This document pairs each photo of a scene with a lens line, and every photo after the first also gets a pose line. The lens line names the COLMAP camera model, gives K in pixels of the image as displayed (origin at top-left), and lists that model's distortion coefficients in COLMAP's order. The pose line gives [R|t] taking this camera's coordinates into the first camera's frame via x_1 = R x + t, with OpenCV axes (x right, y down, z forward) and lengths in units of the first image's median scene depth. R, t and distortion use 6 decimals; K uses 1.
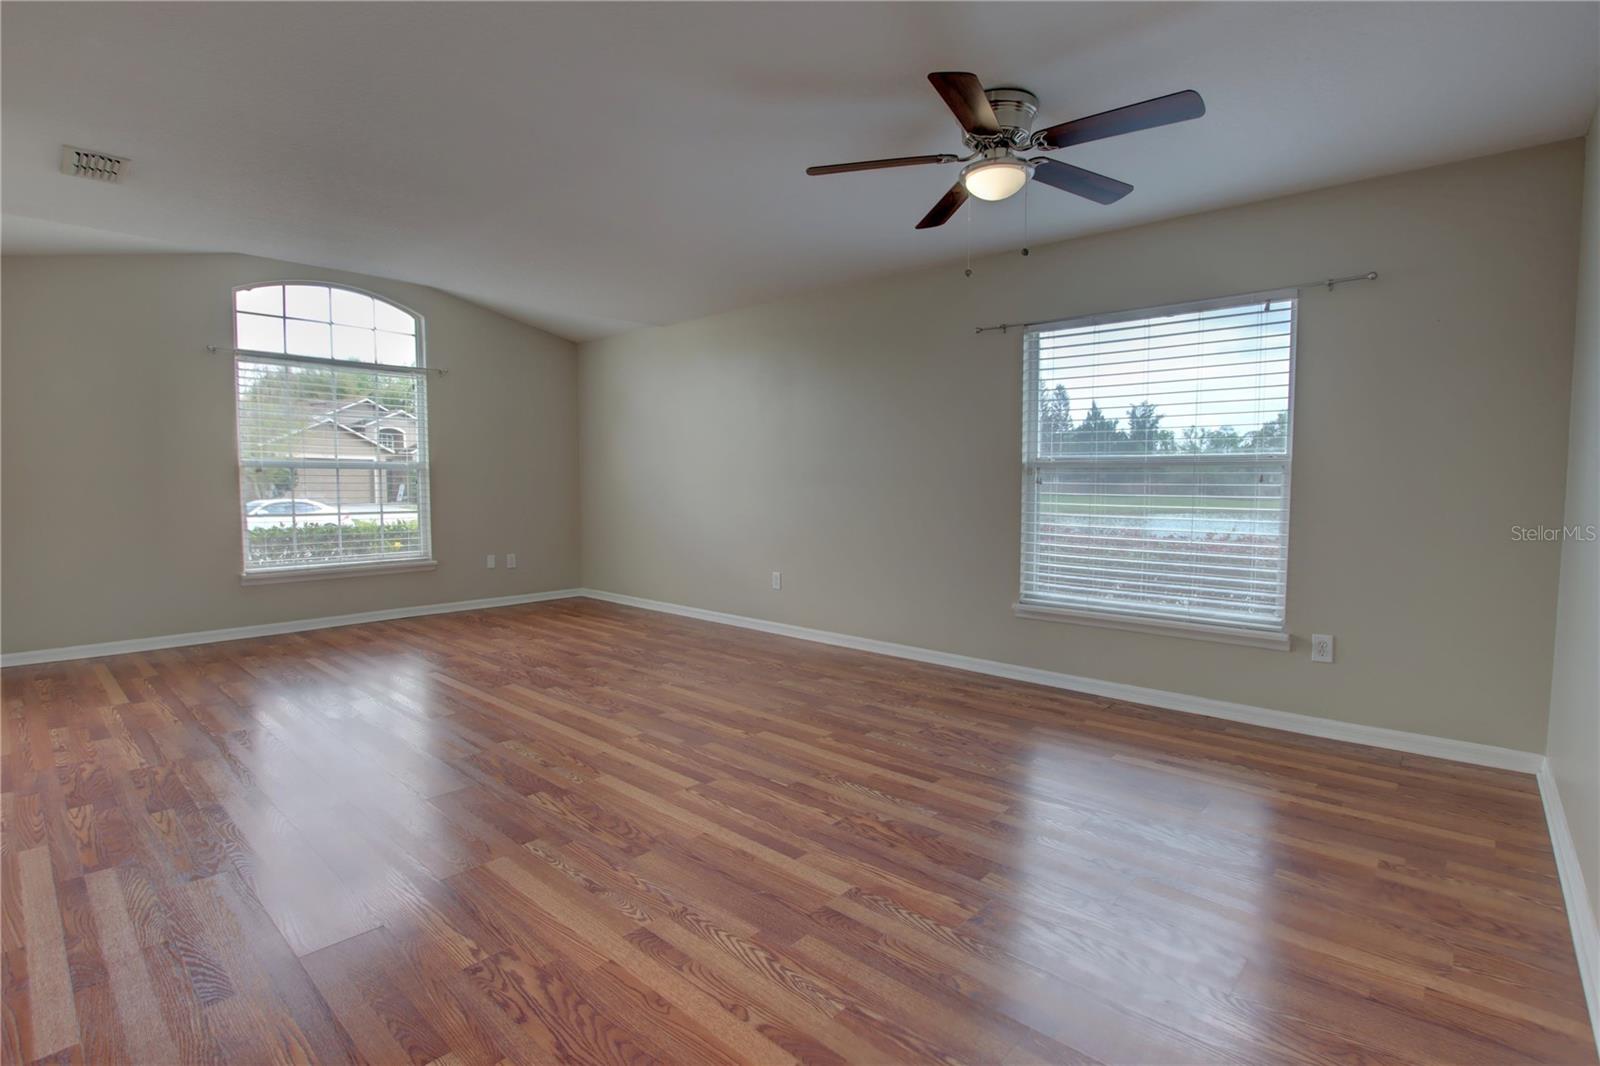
lens RADIAL K [[754.4, 0, 803.2], [0, 754.4, 533.7], [0, 0, 1]] dist [-0.031331, 0.000253]
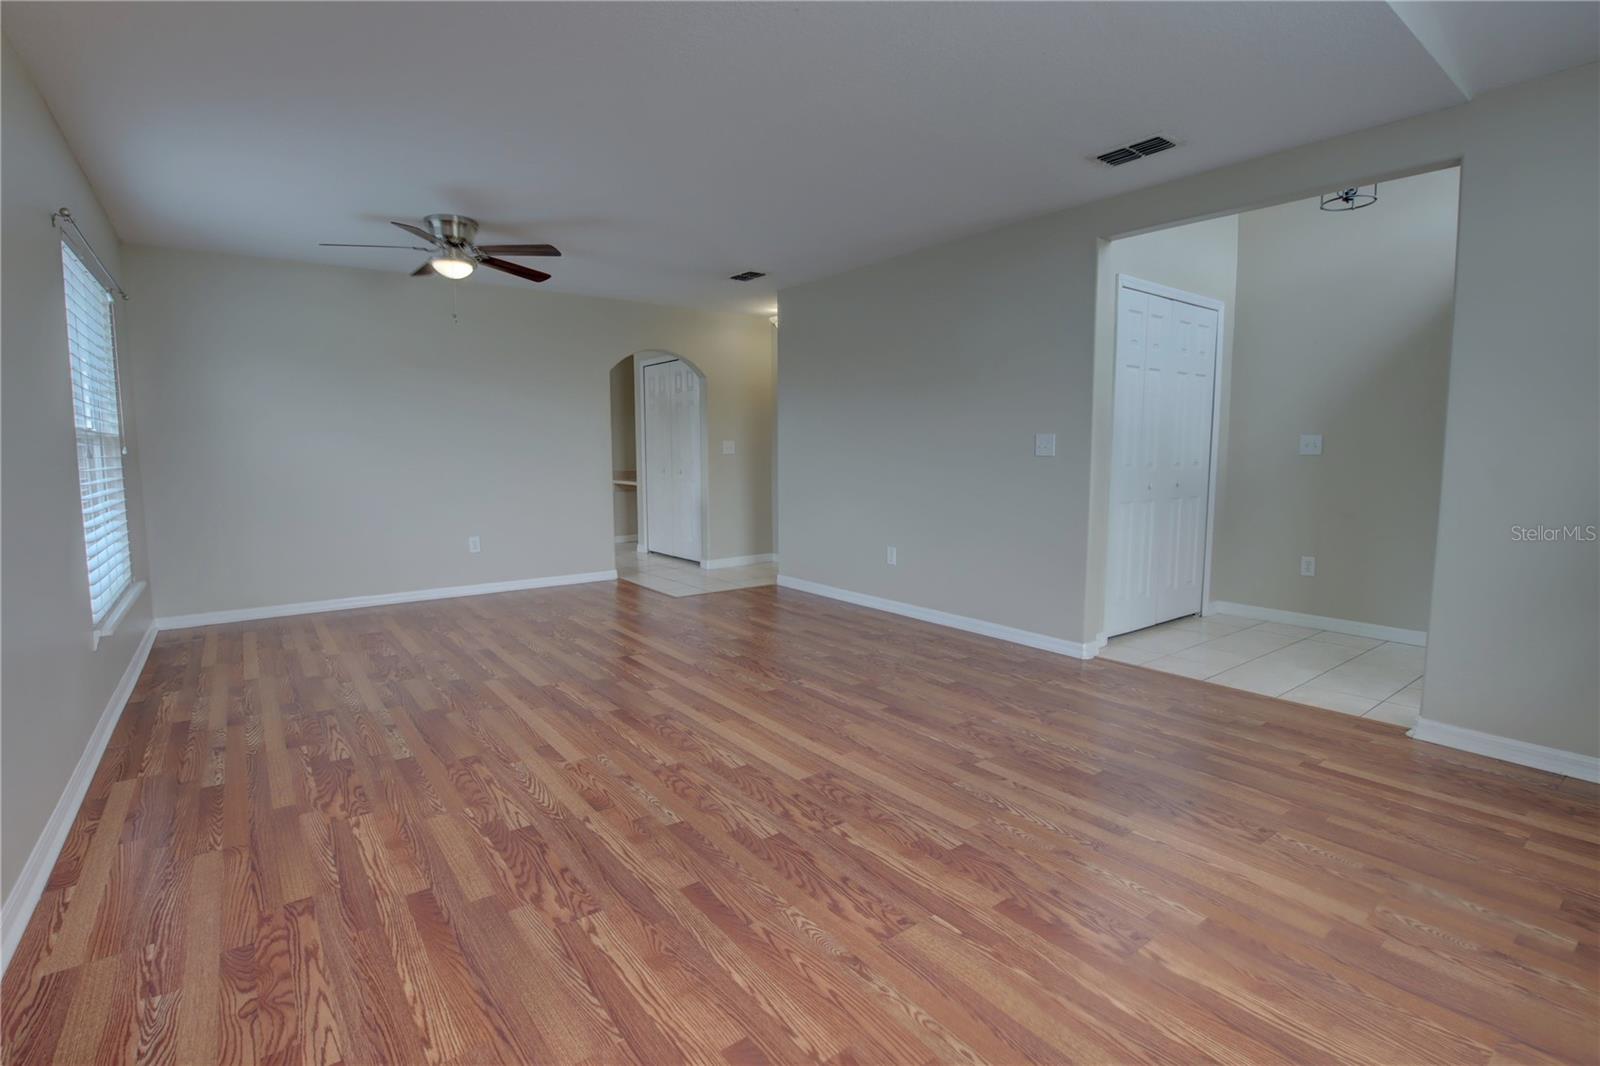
lens RADIAL K [[769.1, 0, 809.1], [0, 769.1, 531.8], [0, 0, 1]] dist [-0.029428, 0.000241]
pose [[-0.982680, -0.017826, 0.184449, -0.574406], [0.015257, 0.984201, 0.176398, -0.128193], [-0.184679, 0.176157, -0.966883, 1.782832]]
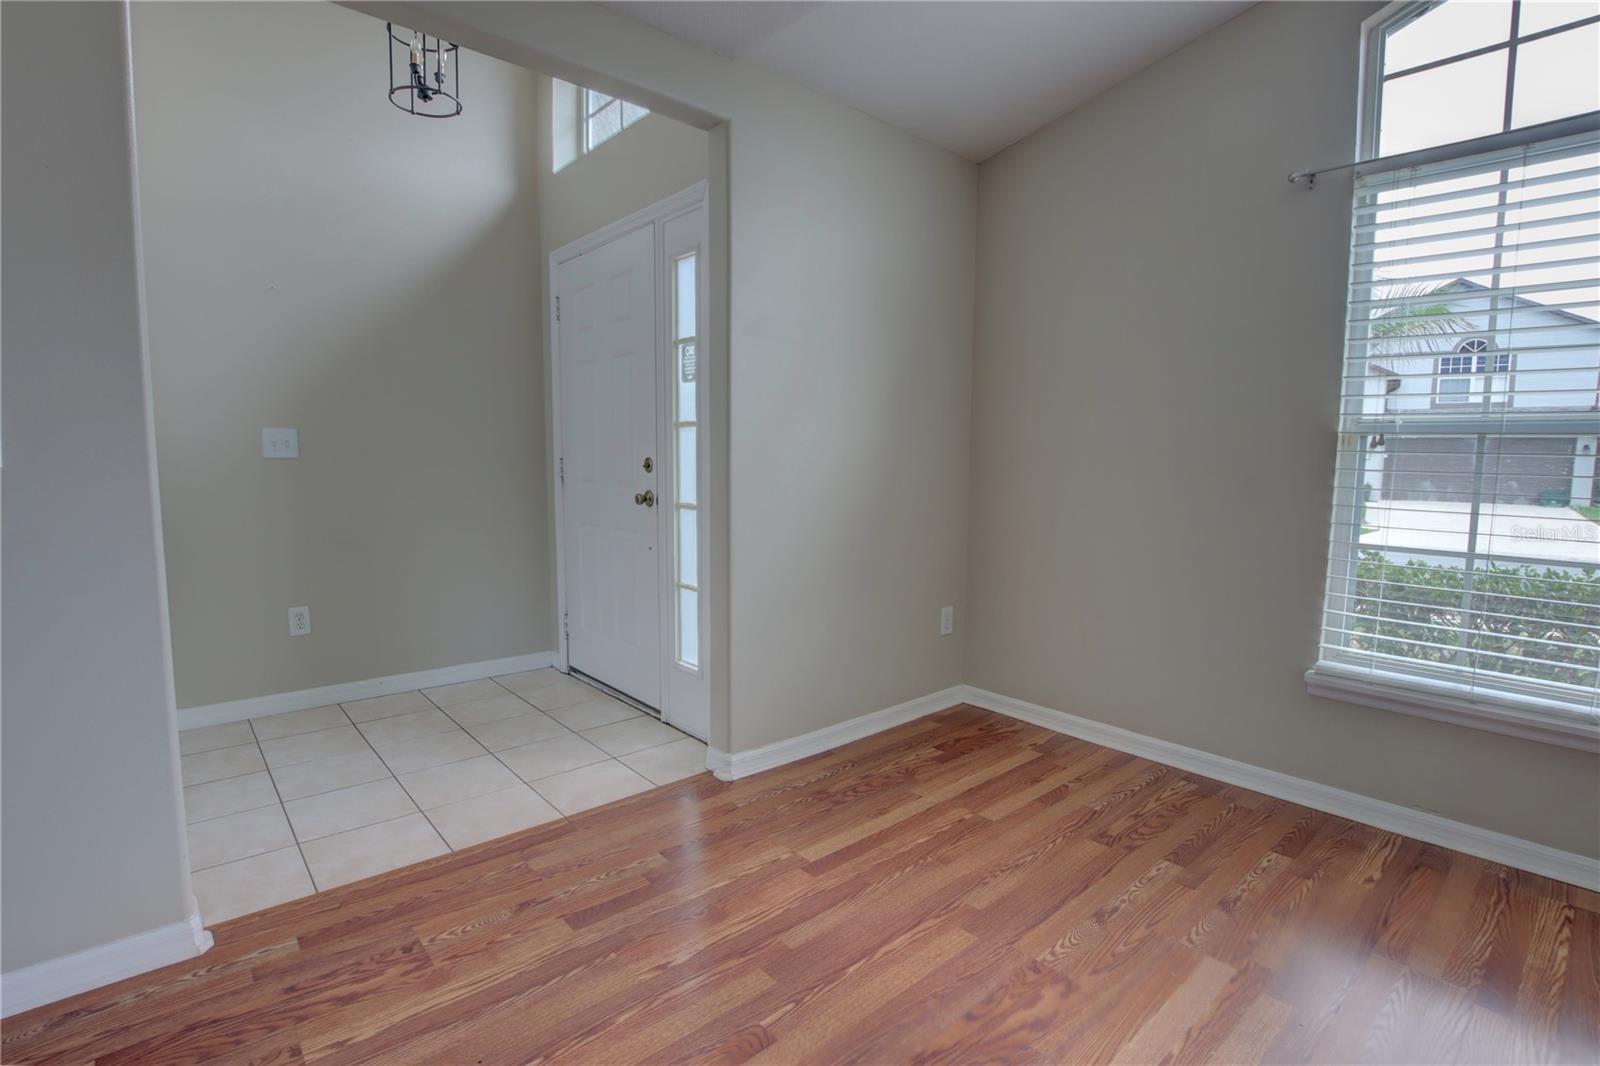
lens RADIAL K [[754.4, 0, 803.2], [0, 754.4, 533.7], [0, 0, 1]] dist [-0.031331, 0.000253]
pose [[-0.105499, 0.105231, -0.988836, -0.386460], [-0.088540, 0.989442, 0.114742, -0.081212], [0.990470, 0.099657, -0.095068, 1.037702]]
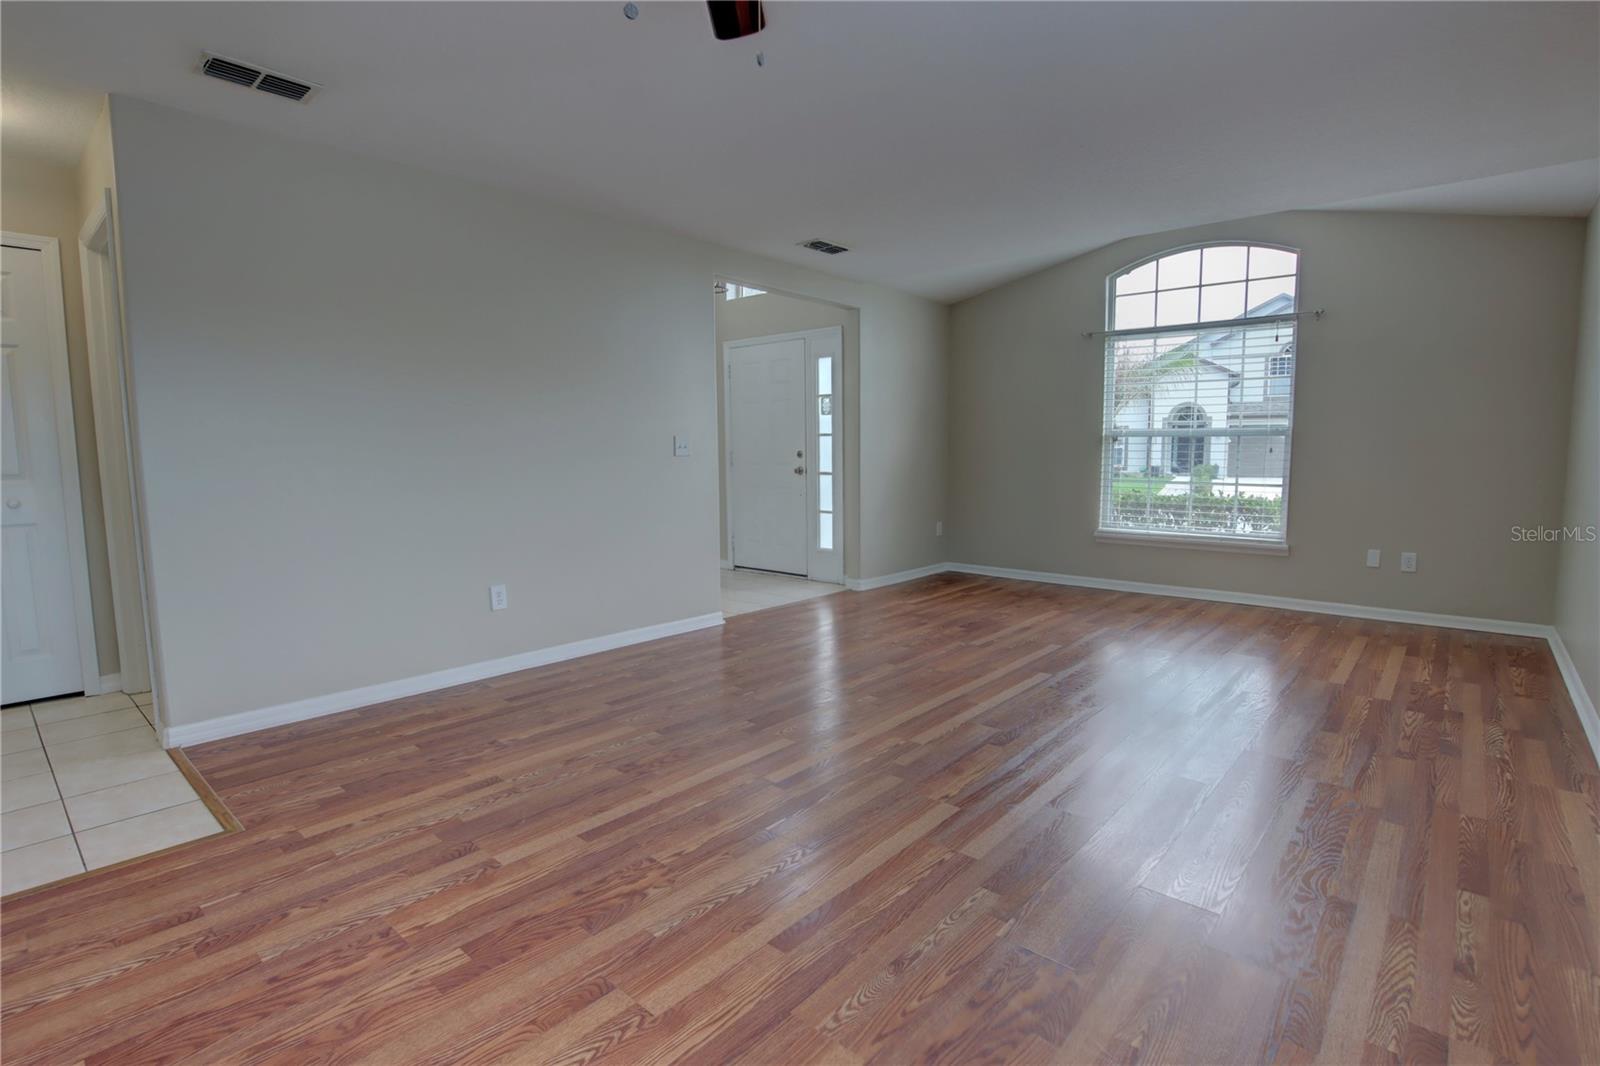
lens RADIAL K [[769.1, 0, 809.1], [0, 769.1, 531.8], [0, 0, 1]] dist [-0.029428, 0.000241]
pose [[0.024303, 0.105625, -0.994109, 0.577226], [-0.066638, 0.992362, 0.103810, -0.053440], [0.997481, 0.063723, 0.031156, 0.753929]]
